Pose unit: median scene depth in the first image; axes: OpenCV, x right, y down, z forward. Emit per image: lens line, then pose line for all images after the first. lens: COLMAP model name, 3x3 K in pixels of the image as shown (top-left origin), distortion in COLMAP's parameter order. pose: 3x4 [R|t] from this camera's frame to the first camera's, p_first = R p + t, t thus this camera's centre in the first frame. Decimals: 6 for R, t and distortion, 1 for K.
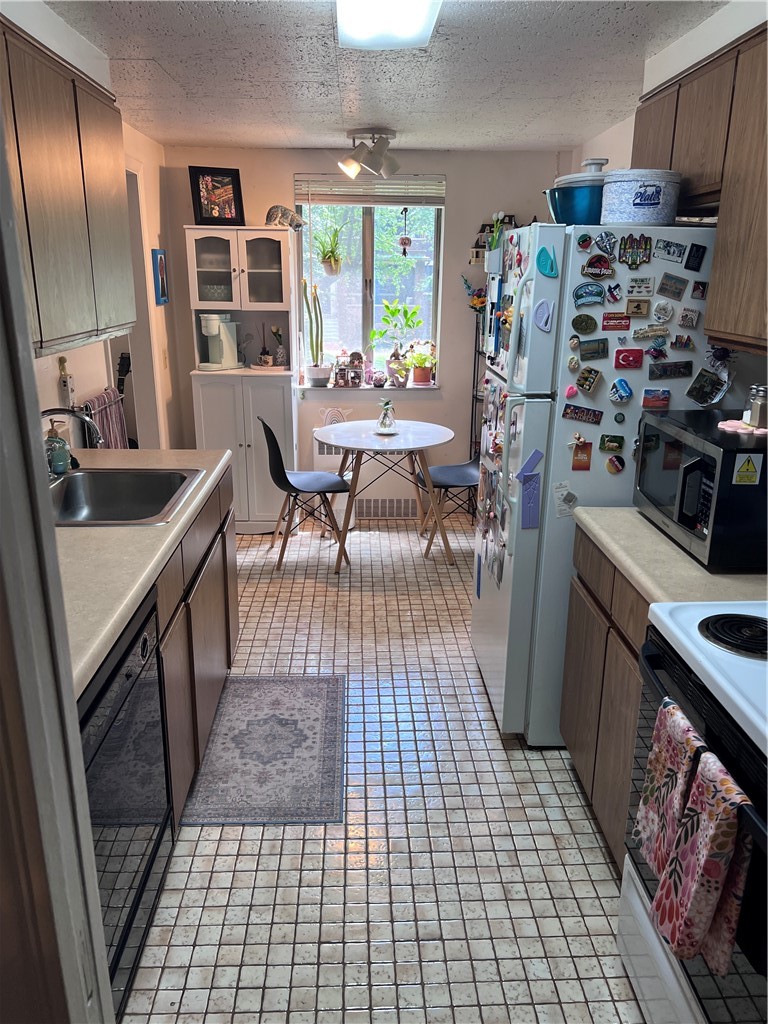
lens RADIAL K [[775.8, 0, 385.2], [0, 775.8, 513.2], [0, 0, 1]] dist [0.029711, -0.043676]
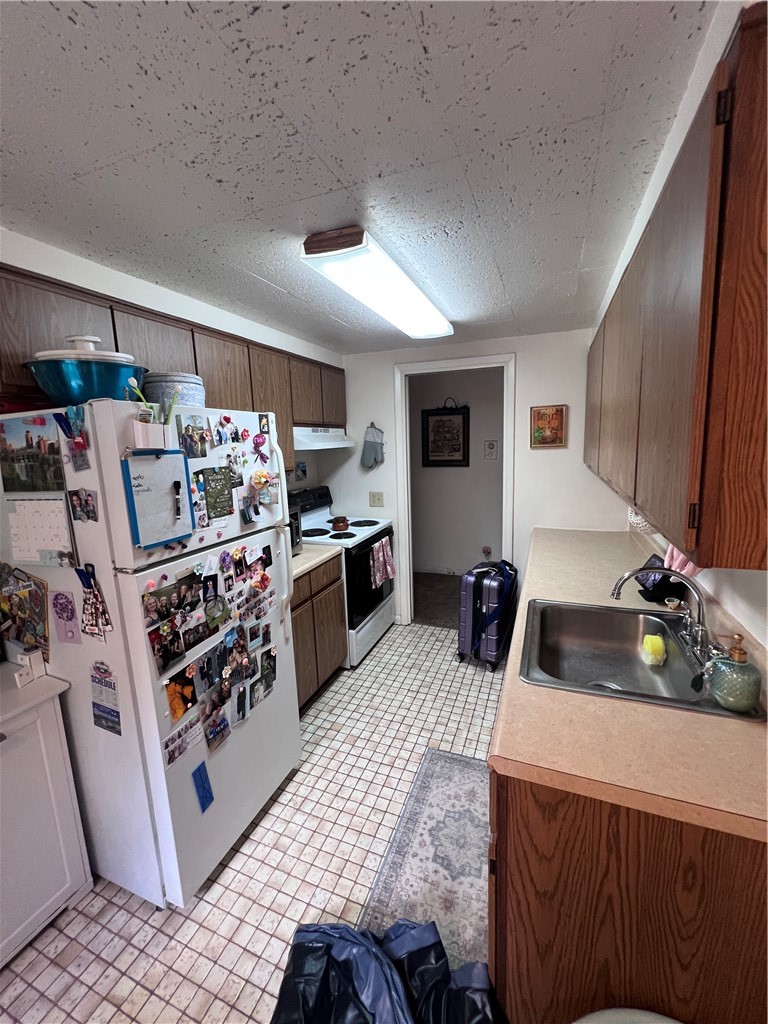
lens RADIAL K [[411.5, 0, 385.5], [0, 411.5, 510.3], [0, 0, 1]] dist [0.001803, -0.001459]
pose [[-0.913912, -0.046659, 0.403221, -0.275312], [0.144383, 0.891038, 0.430355, -0.422919], [-0.379365, 0.451525, -0.807594, 1.357384]]
